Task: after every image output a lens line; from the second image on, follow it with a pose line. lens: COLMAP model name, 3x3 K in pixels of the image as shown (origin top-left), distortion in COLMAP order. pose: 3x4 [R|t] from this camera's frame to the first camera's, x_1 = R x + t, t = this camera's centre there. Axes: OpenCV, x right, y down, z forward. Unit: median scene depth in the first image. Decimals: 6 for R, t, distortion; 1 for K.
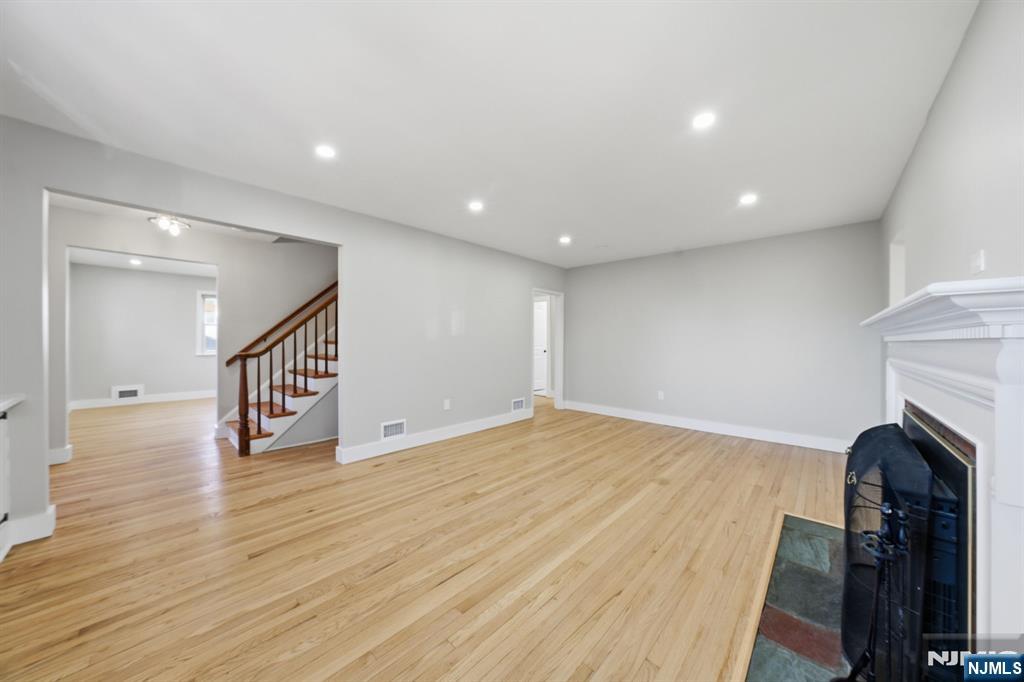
lens RADIAL K [[355.6, 0, 511.1], [0, 355.6, 339.4], [0, 0, 1]] dist [-0.023782, 0.004171]
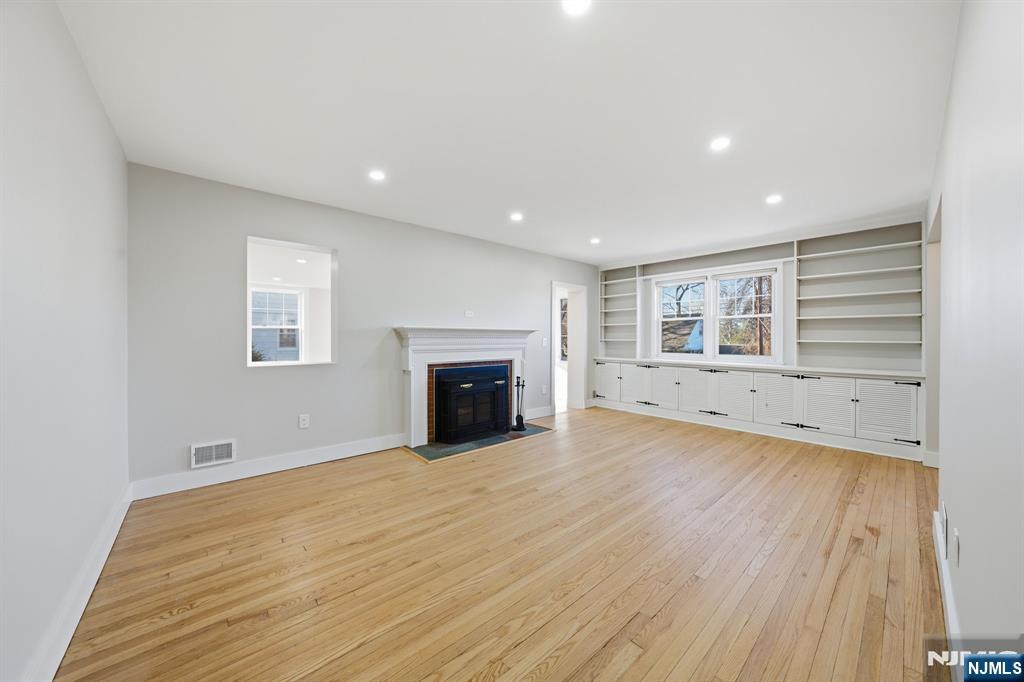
lens RADIAL K [[355.6, 0, 514.2], [0, 355.6, 335.4], [0, 0, 1]] dist [-0.023782, 0.004171]
pose [[-0.995296, -0.009292, 0.096438, 0.282746], [-0.009909, 0.999933, -0.005924, 0.000181], [-0.096376, -0.006852, -0.995321, 2.110870]]
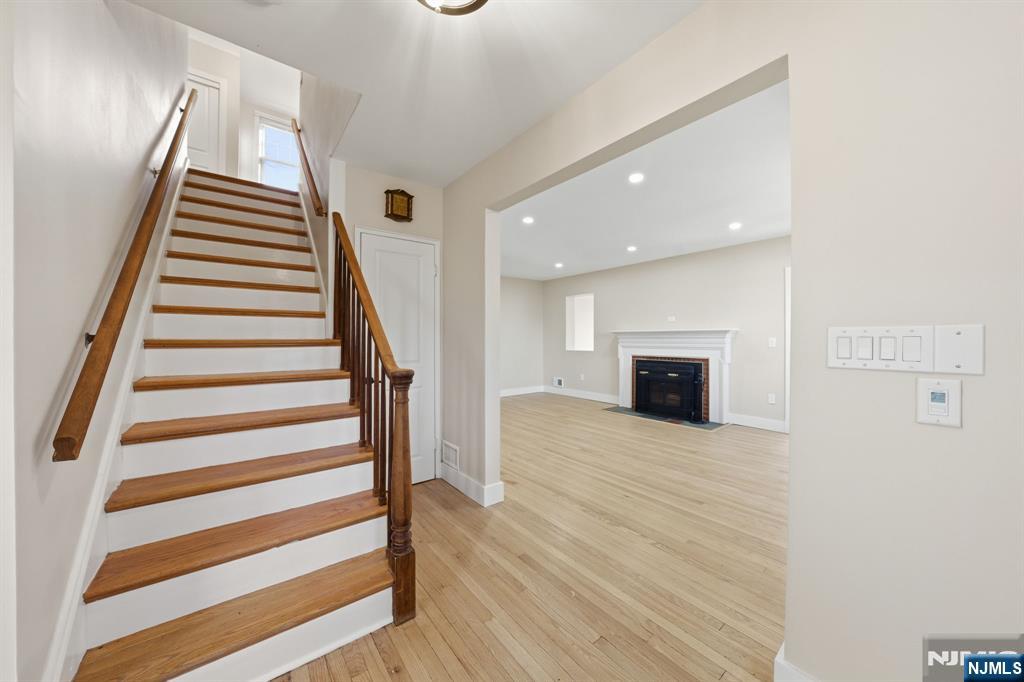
lens RADIAL K [[355.6, 0, 517.9], [0, 355.6, 339.4], [0, 0, 1]] dist [-0.023782, 0.004171]
pose [[0.153358, -0.007791, 0.988140, -1.522863], [-0.001363, 0.999966, 0.008096, -0.004017], [-0.988170, -0.002588, 0.153342, 1.047863]]
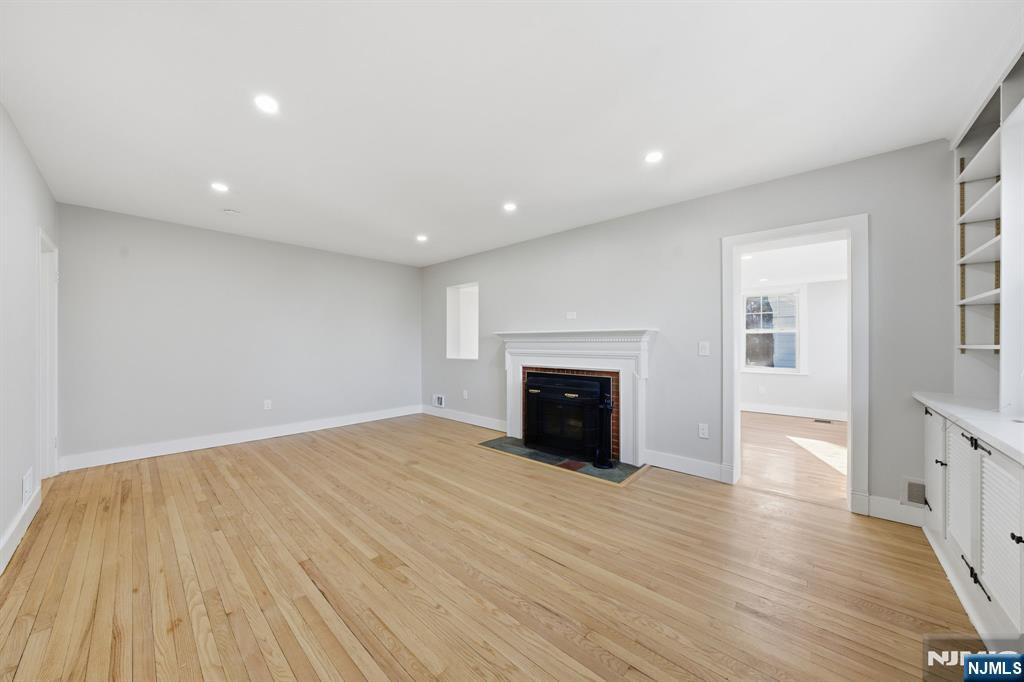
lens RADIAL K [[355.6, 0, 516.8], [0, 355.6, 341.4], [0, 0, 1]] dist [-0.023782, 0.004171]
pose [[-0.022605, -0.004837, 0.999733, -0.824619], [-0.000577, 0.999988, 0.004825, -0.005132], [-0.999744, -0.000468, -0.022608, 0.745187]]
